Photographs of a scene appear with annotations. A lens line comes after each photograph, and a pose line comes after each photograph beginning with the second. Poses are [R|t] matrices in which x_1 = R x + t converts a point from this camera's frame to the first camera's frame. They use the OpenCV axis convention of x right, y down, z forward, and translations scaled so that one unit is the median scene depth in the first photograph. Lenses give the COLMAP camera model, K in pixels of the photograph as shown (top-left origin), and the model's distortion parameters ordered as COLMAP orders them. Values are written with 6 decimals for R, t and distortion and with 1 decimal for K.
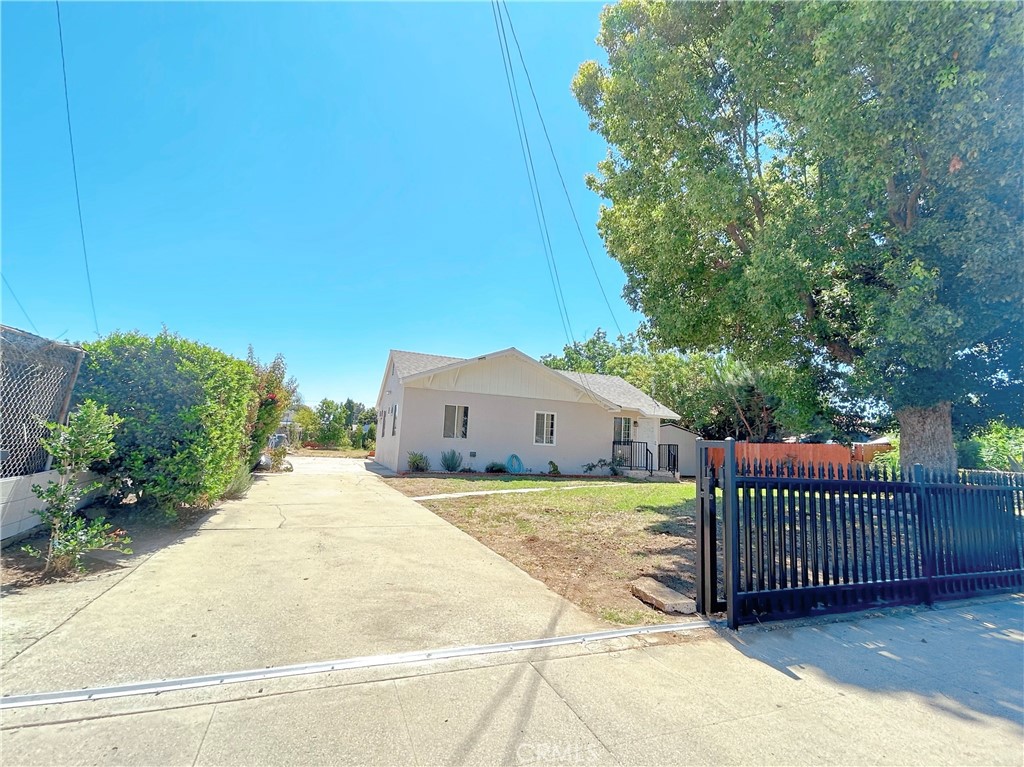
lens RADIAL K [[465.2, 0, 512.0], [0, 465.2, 383.5], [0, 0, 1]] dist [-0.000045, -0.000002]
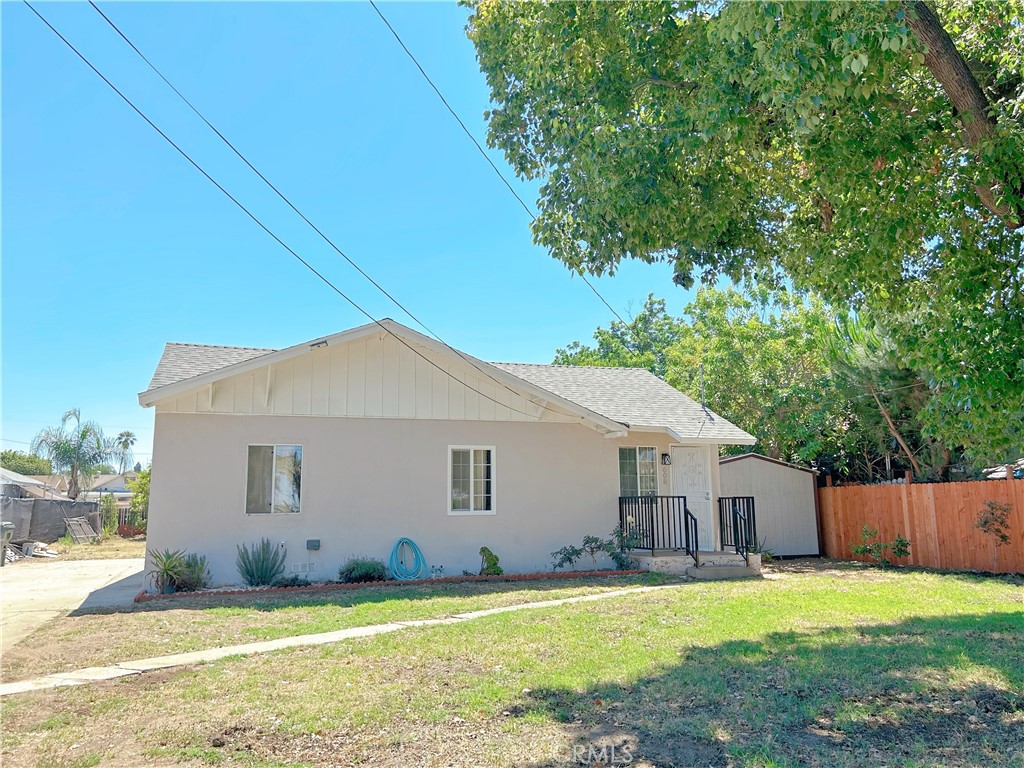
lens RADIAL K [[764.3, 0, 512.0], [0, 764.3, 384.0], [0, 0, 1]] dist [0.031906, -0.000541]
pose [[0.997040, -0.067868, -0.036117, 0.146272], [0.066860, 0.997358, -0.028409, 0.021157], [0.037950, 0.025910, 0.998944, 0.195133]]
